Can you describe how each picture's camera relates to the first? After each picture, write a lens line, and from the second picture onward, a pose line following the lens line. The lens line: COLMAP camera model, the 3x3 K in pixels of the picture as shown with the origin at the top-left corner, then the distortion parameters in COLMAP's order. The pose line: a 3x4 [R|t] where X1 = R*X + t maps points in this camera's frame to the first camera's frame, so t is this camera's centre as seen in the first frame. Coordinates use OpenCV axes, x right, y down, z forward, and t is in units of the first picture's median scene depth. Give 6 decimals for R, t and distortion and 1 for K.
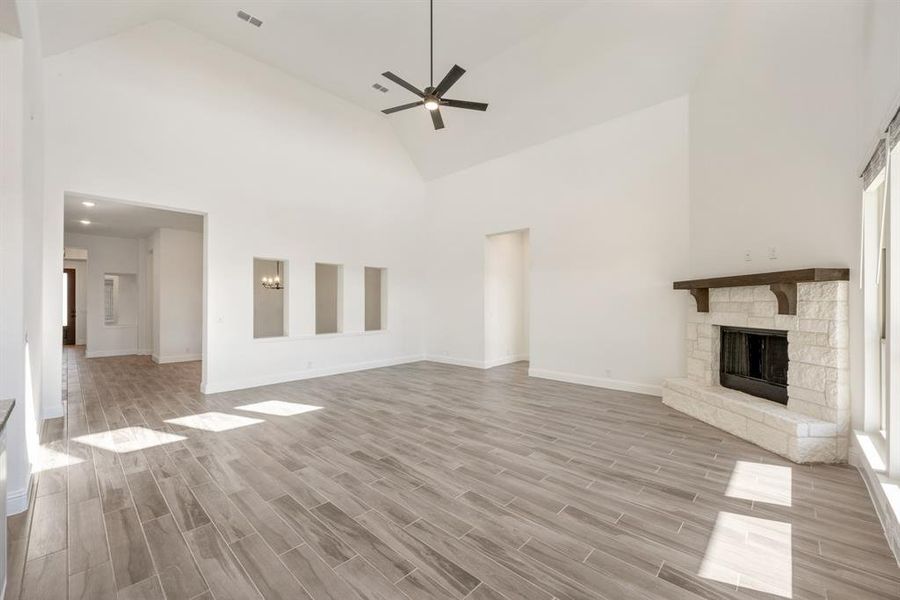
lens RADIAL K [[365.8, 0, 447.2], [0, 365.8, 298.8], [0, 0, 1]] dist [-0.003663, -0.000005]
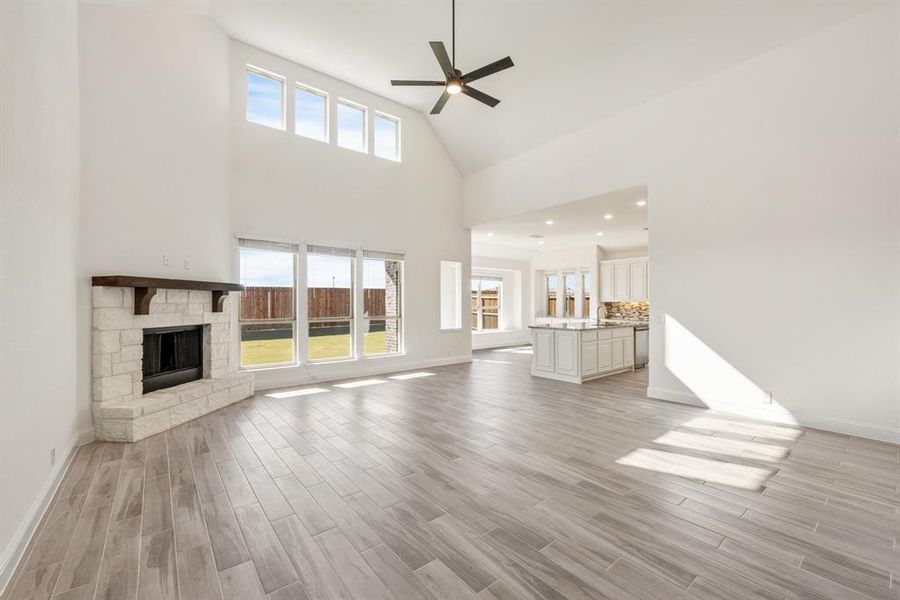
lens RADIAL K [[365.8, 0, 451.4], [0, 365.8, 302.5], [0, 0, 1]] dist [-0.003663, -0.000005]
pose [[-0.992251, 0.004086, 0.124180, -0.126936], [0.002413, 0.999904, -0.013622, 0.019095], [-0.124224, -0.013217, -0.992166, 1.654021]]
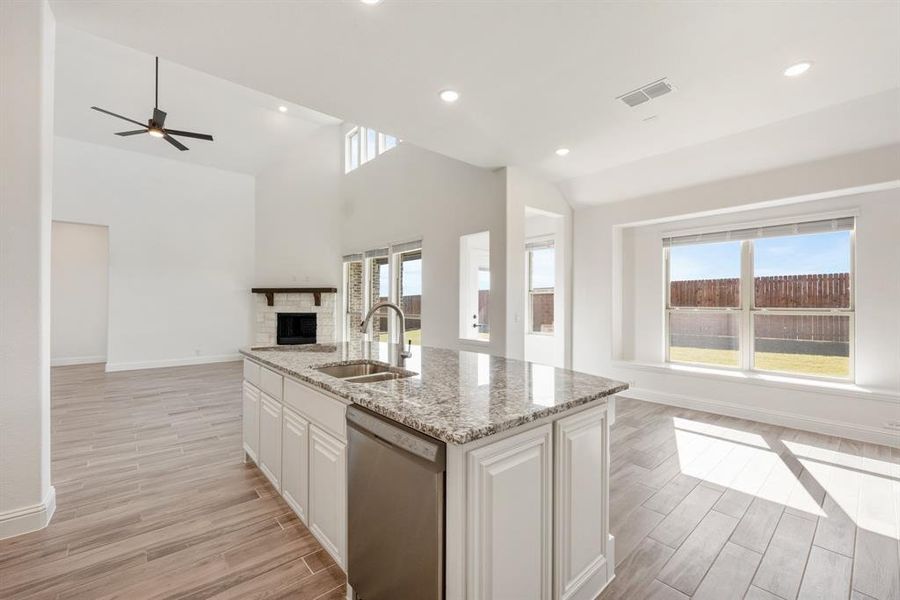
lens RADIAL K [[374.5, 0, 457.1], [0, 374.5, 301.8], [0, 0, 1]] dist [-0.006600, 0.000109]
pose [[0.079847, 0.004624, 0.996796, -1.017795], [-0.012094, 0.999920, -0.003670, 0.010463], [-0.996734, -0.011762, 0.079897, -0.074341]]
